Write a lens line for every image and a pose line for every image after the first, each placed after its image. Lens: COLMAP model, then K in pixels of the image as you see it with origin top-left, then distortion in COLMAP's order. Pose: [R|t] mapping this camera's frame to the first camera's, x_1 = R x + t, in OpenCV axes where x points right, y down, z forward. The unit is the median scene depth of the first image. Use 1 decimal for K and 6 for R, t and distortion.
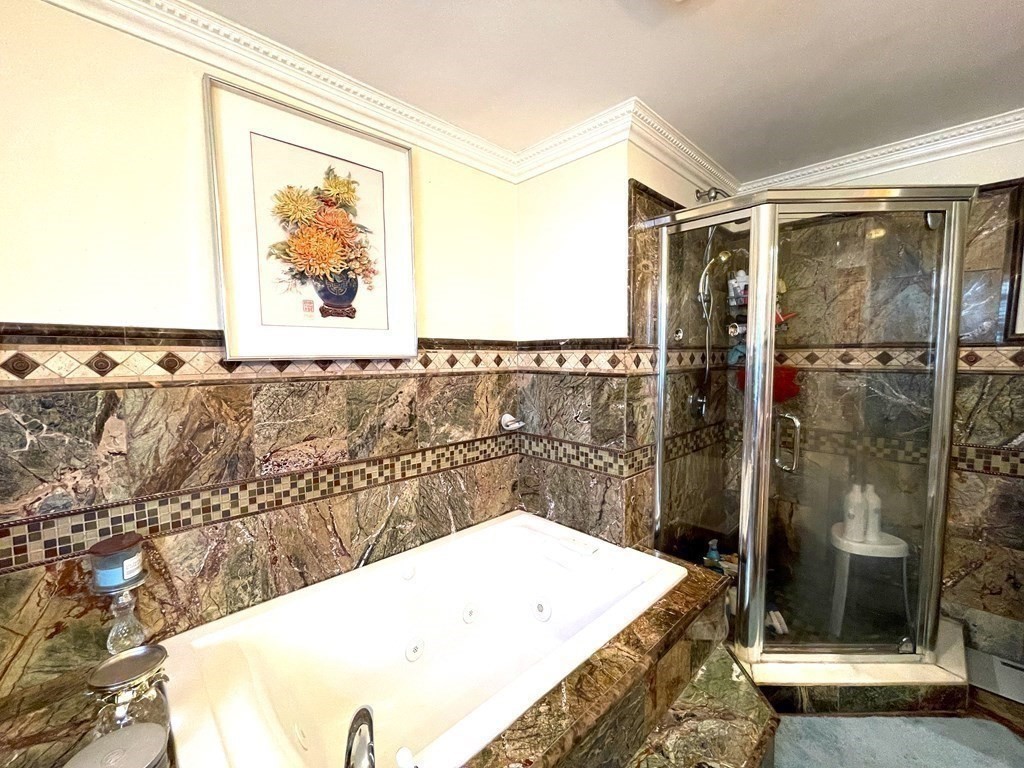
lens RADIAL K [[418.8, 0, 507.3], [0, 418.8, 385.9], [0, 0, 1]] dist [-0.003337, -0.000167]
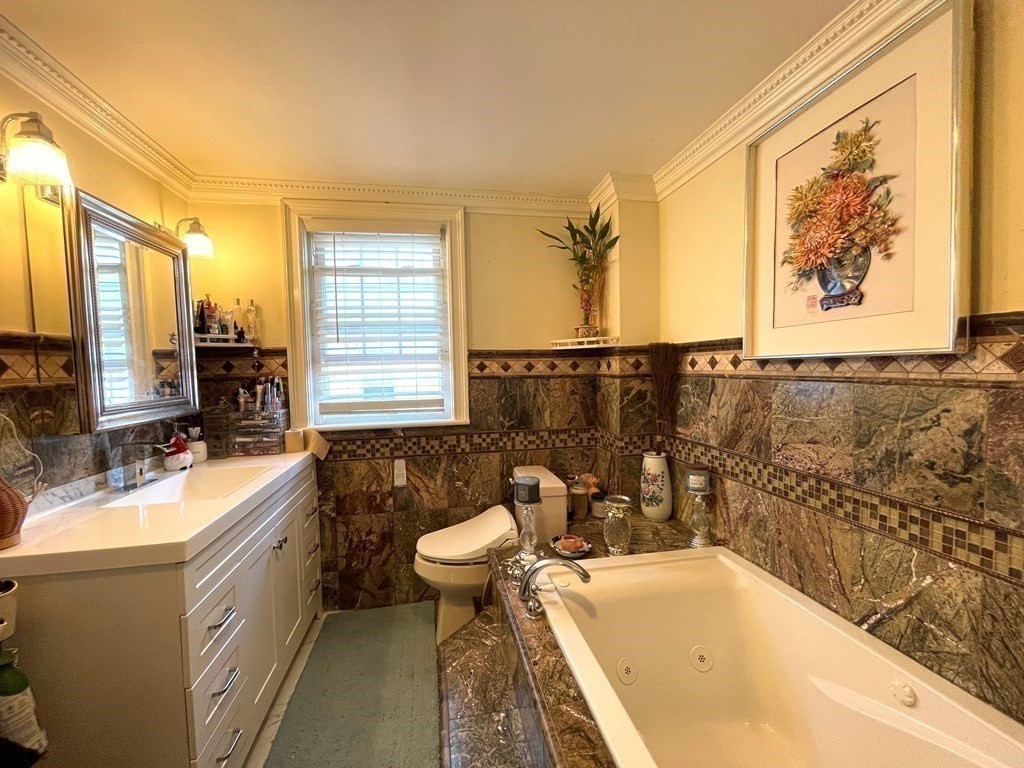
lens RADIAL K [[418.8, 0, 506.8], [0, 418.8, 386.8], [0, 0, 1]] dist [-0.003337, -0.000167]
pose [[-0.548145, 0.054243, -0.834622, 0.689349], [-0.037714, 0.995277, 0.089453, -0.056716], [0.835533, 0.080510, -0.543510, 0.933046]]
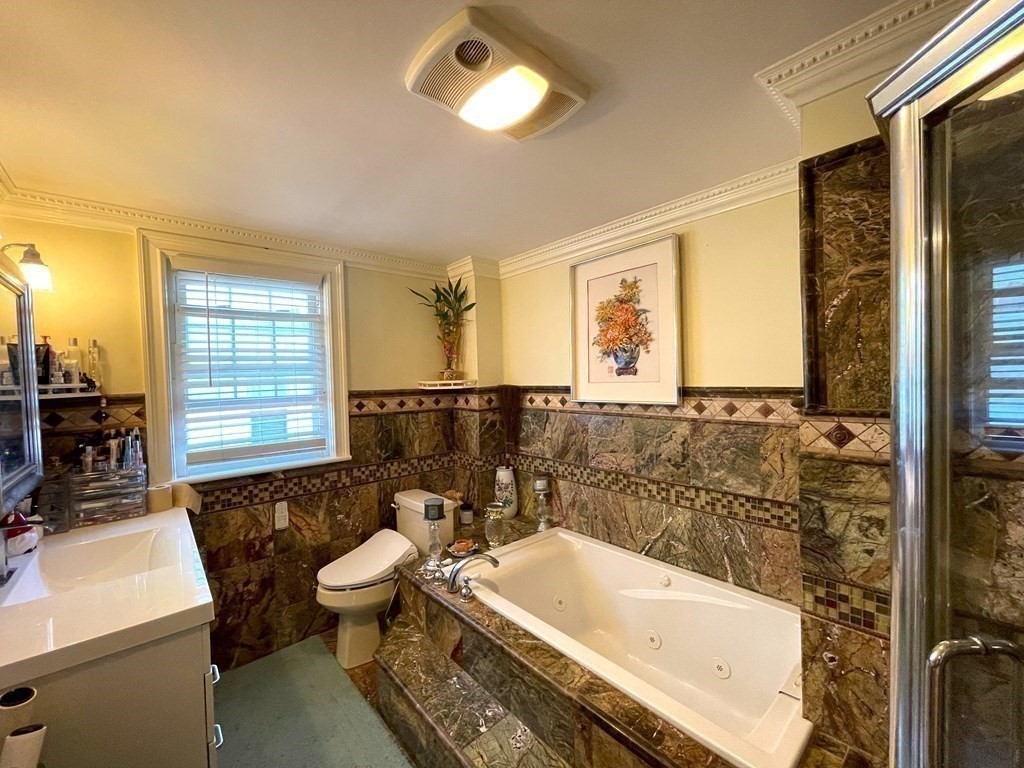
lens RADIAL K [[418.8, 0, 507.1], [0, 418.8, 386.2], [0, 0, 1]] dist [-0.003337, -0.000167]
pose [[-0.047388, 0.028572, -0.998468, 1.143224], [-0.047021, 0.998419, 0.030802, -0.155426], [0.997769, 0.048409, -0.045970, 0.662835]]
